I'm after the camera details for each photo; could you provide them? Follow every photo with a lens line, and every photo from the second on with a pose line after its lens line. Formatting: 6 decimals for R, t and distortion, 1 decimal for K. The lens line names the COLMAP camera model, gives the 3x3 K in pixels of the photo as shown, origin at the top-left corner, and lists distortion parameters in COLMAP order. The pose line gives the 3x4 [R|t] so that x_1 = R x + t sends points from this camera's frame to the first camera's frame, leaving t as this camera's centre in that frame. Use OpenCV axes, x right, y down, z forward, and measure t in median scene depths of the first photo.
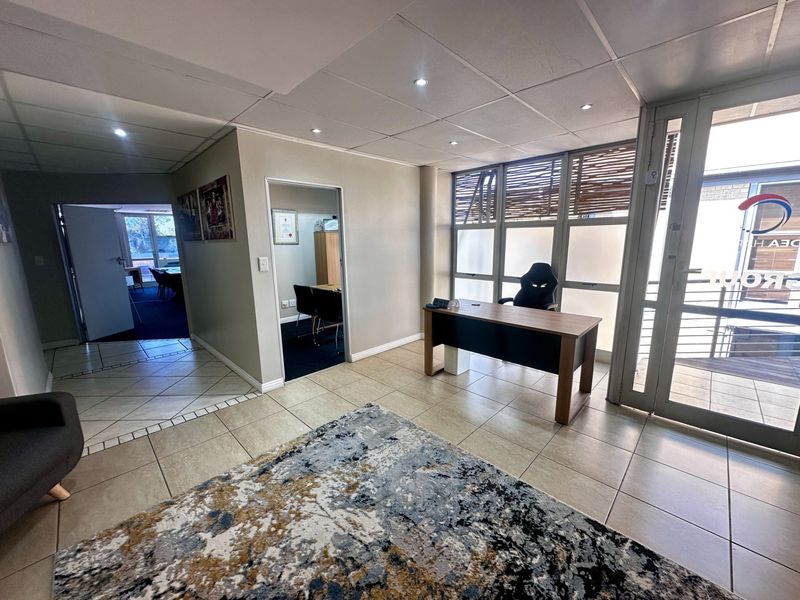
lens RADIAL K [[319.3, 0, 400.3], [0, 319.3, 296.8], [0, 0, 1]] dist [-0.000201, 0.000232]
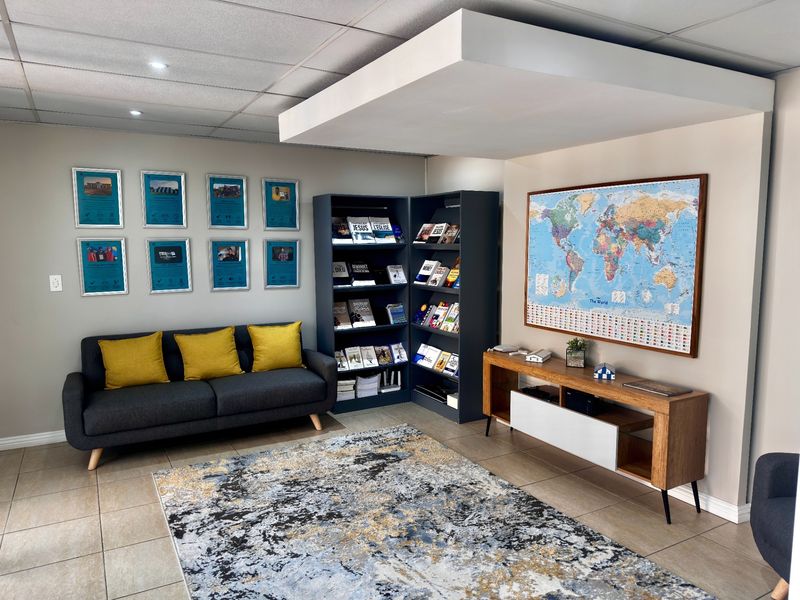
lens RADIAL K [[556.0, 0, 400.0], [0, 556.0, 300.0], [0, 0, 1]] dist [0.117386, -0.220814]
pose [[-0.961361, -0.013539, 0.274956, -0.544291], [0.064400, 0.960015, 0.272440, -0.448160], [-0.267651, 0.279621, -0.922050, 2.187277]]
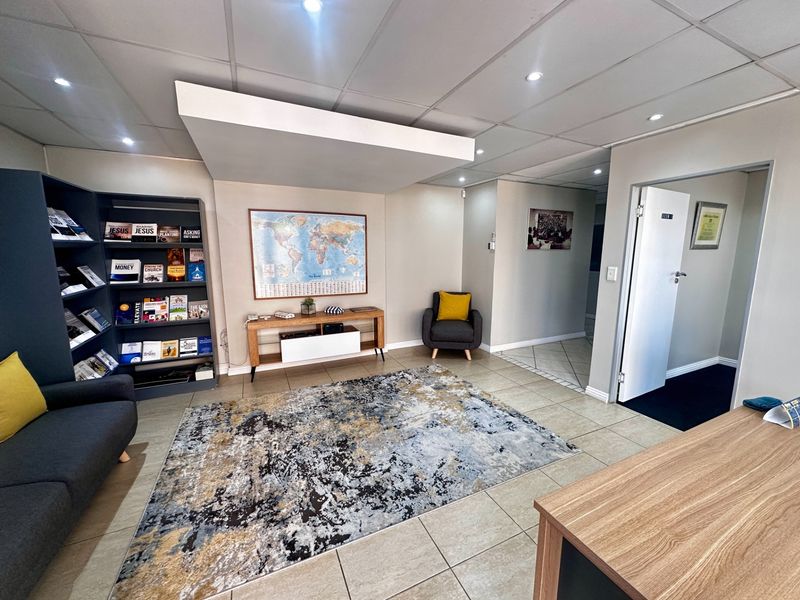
lens RADIAL K [[319.3, 0, 400.3], [0, 319.3, 296.8], [0, 0, 1]] dist [-0.000201, 0.000232]
pose [[-0.349330, 0.148188, -0.925207, 1.298333], [-0.164528, 0.962373, 0.216262, -0.245671], [0.922442, 0.227770, -0.311805, 1.254766]]
